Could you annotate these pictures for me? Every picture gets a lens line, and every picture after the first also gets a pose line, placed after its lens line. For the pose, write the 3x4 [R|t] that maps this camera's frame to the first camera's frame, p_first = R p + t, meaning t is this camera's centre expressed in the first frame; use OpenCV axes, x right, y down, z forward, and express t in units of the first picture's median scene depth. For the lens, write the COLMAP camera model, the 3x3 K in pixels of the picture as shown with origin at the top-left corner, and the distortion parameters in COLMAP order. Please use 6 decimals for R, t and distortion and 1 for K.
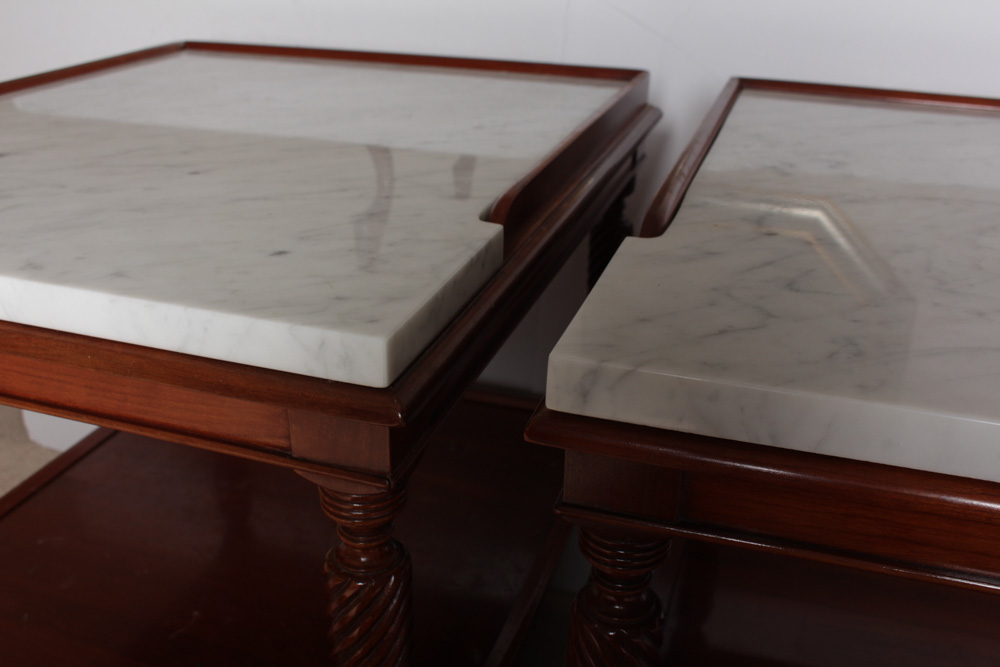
lens RADIAL K [[1035.2, 0, 495.9], [0, 1035.2, 328.2], [0, 0, 1]] dist [-0.080569, 0.000000]
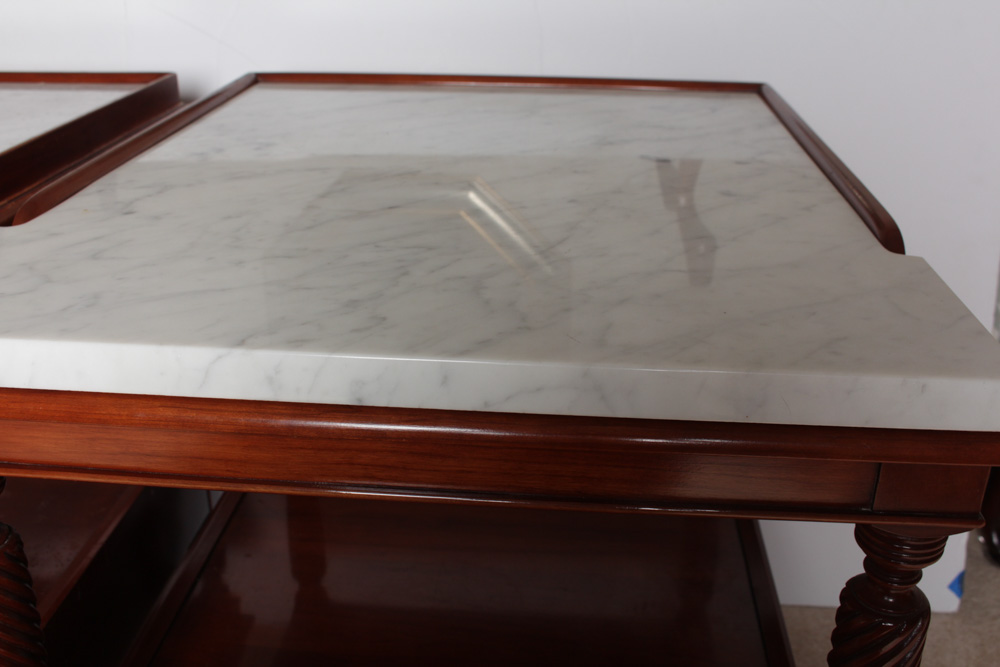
lens RADIAL K [[1035.2, 0, 498.7], [0, 1035.2, 336.4], [0, 0, 1]] dist [-0.080569, 0.000000]
pose [[0.973203, -0.104879, 0.204637, 0.333145], [0.102821, 0.994485, 0.020690, 0.050304], [-0.205678, 0.000905, 0.978619, -0.153838]]
